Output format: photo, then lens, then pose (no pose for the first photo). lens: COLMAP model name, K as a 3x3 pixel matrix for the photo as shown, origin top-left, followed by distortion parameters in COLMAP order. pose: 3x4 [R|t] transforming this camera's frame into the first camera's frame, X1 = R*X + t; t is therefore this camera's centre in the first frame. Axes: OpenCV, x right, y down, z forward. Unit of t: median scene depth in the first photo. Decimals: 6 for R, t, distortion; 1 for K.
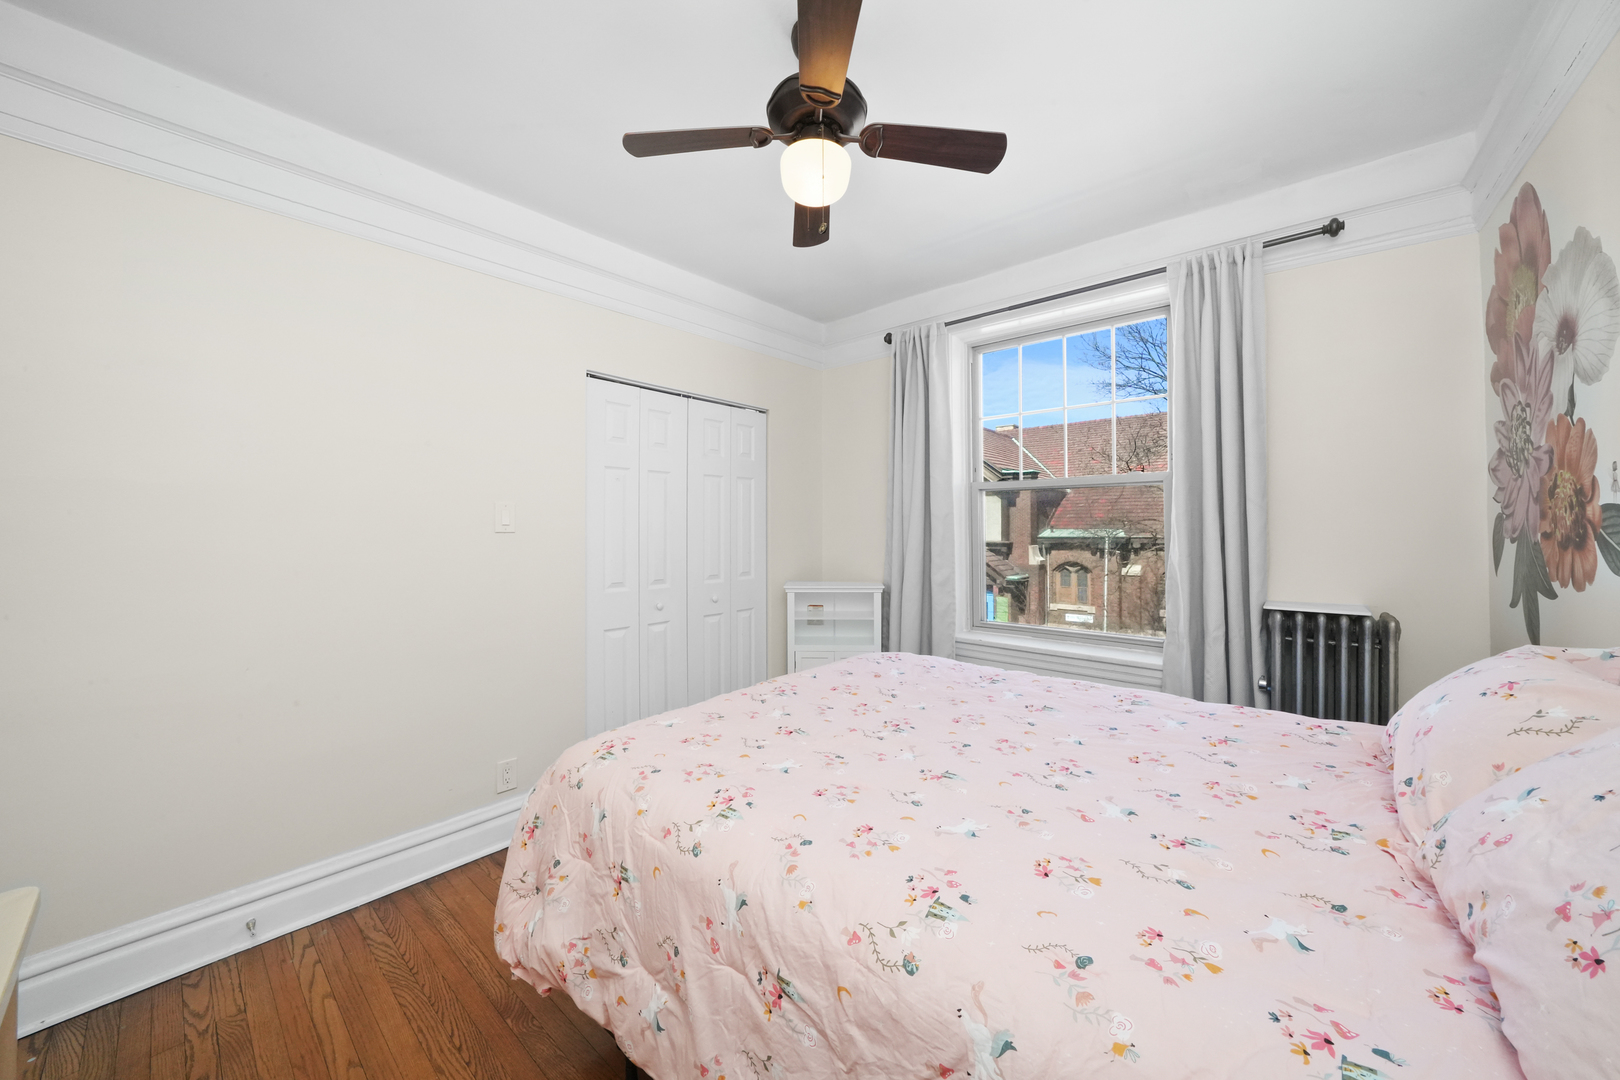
lens RADIAL K [[588.8, 0, 809.9], [0, 588.8, 518.2], [0, 0, 1]] dist [-0.017035, -0.000040]
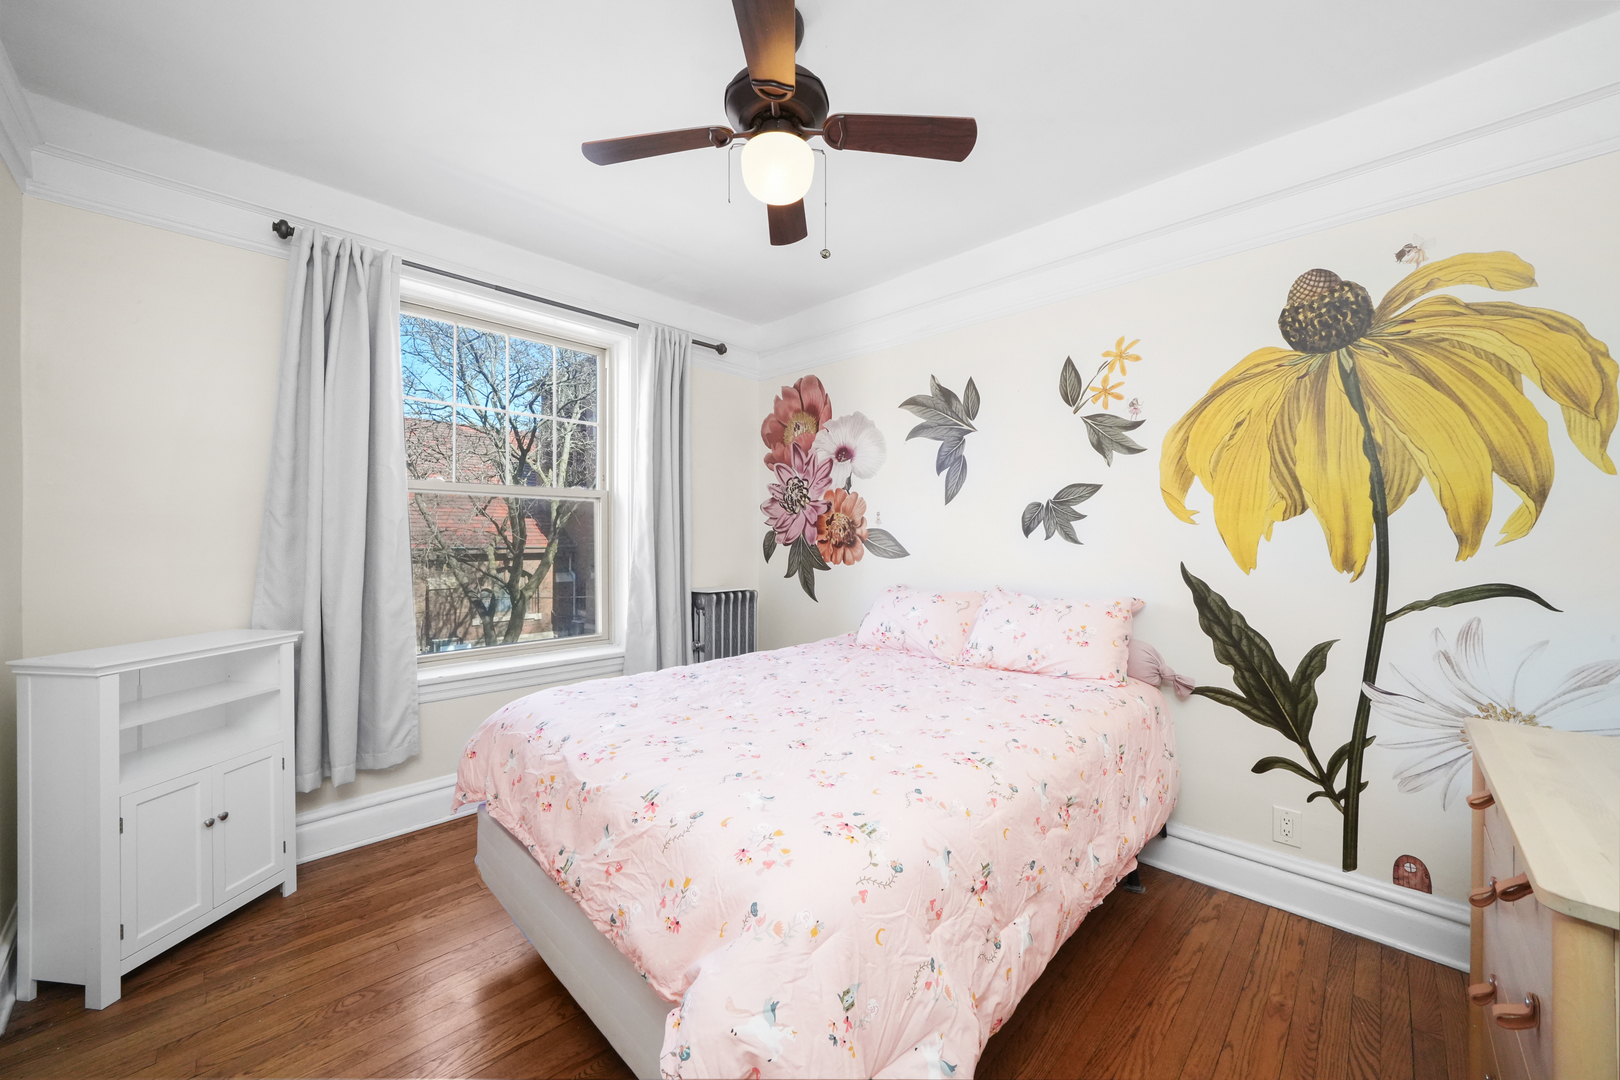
lens RADIAL K [[598.3, 0, 810.0], [0, 598.3, 540.0], [0, 0, 1]] dist [-0.001665, -0.000092]
pose [[0.056746, -0.001654, 0.998387, -0.974310], [-0.016370, 0.999863, 0.002586, 0.018141], [-0.998254, -0.016490, 0.056711, 0.883477]]
